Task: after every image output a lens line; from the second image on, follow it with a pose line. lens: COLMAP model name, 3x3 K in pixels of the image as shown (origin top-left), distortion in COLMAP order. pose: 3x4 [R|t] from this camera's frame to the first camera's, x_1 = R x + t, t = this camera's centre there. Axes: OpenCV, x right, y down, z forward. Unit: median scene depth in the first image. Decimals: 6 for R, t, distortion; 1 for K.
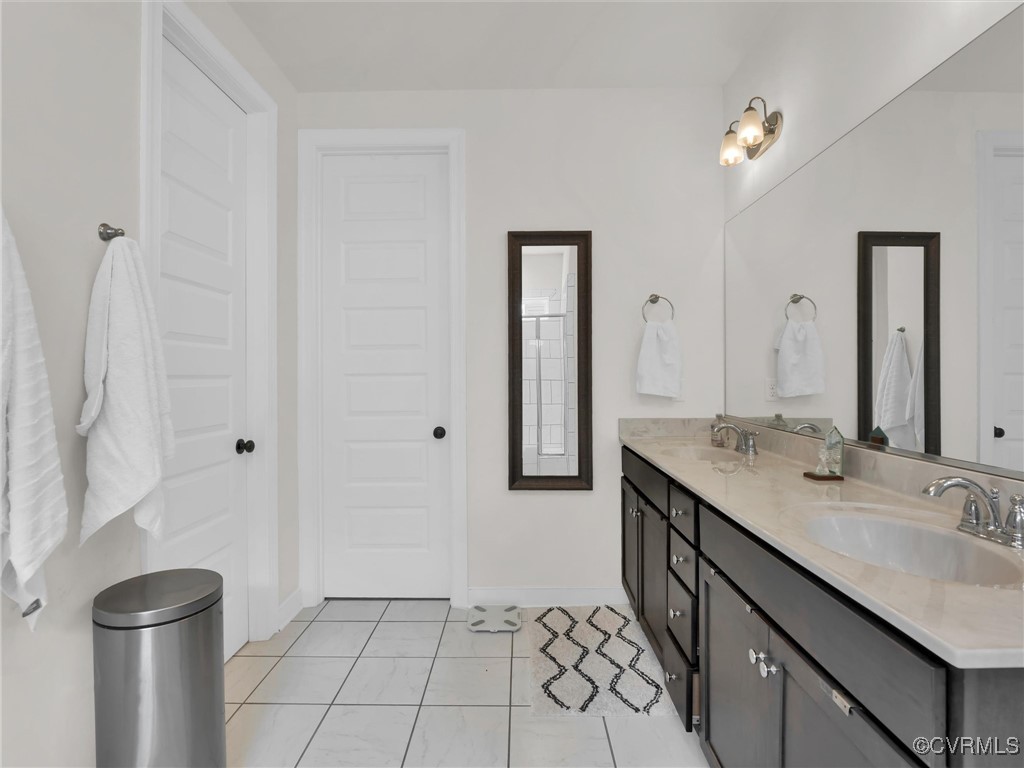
lens RADIAL K [[531.9, 0, 511.4], [0, 531.9, 376.9], [0, 0, 1]] dist [-0.004397, -0.000368]
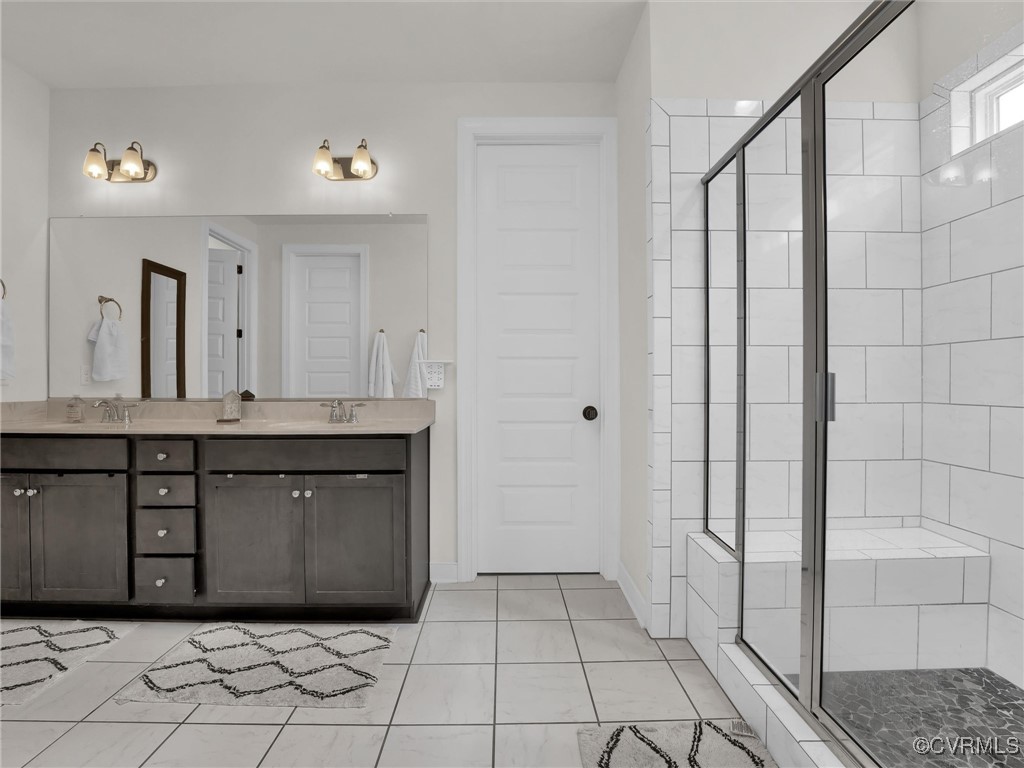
lens RADIAL K [[531.9, 0, 511.7], [0, 531.9, 387.2], [0, 0, 1]] dist [-0.004397, -0.000368]
pose [[-0.029736, 0.004163, 0.999549, -0.745921], [0.007205, 0.999966, -0.003951, 0.066695], [-0.999532, 0.007084, -0.029765, 0.119208]]
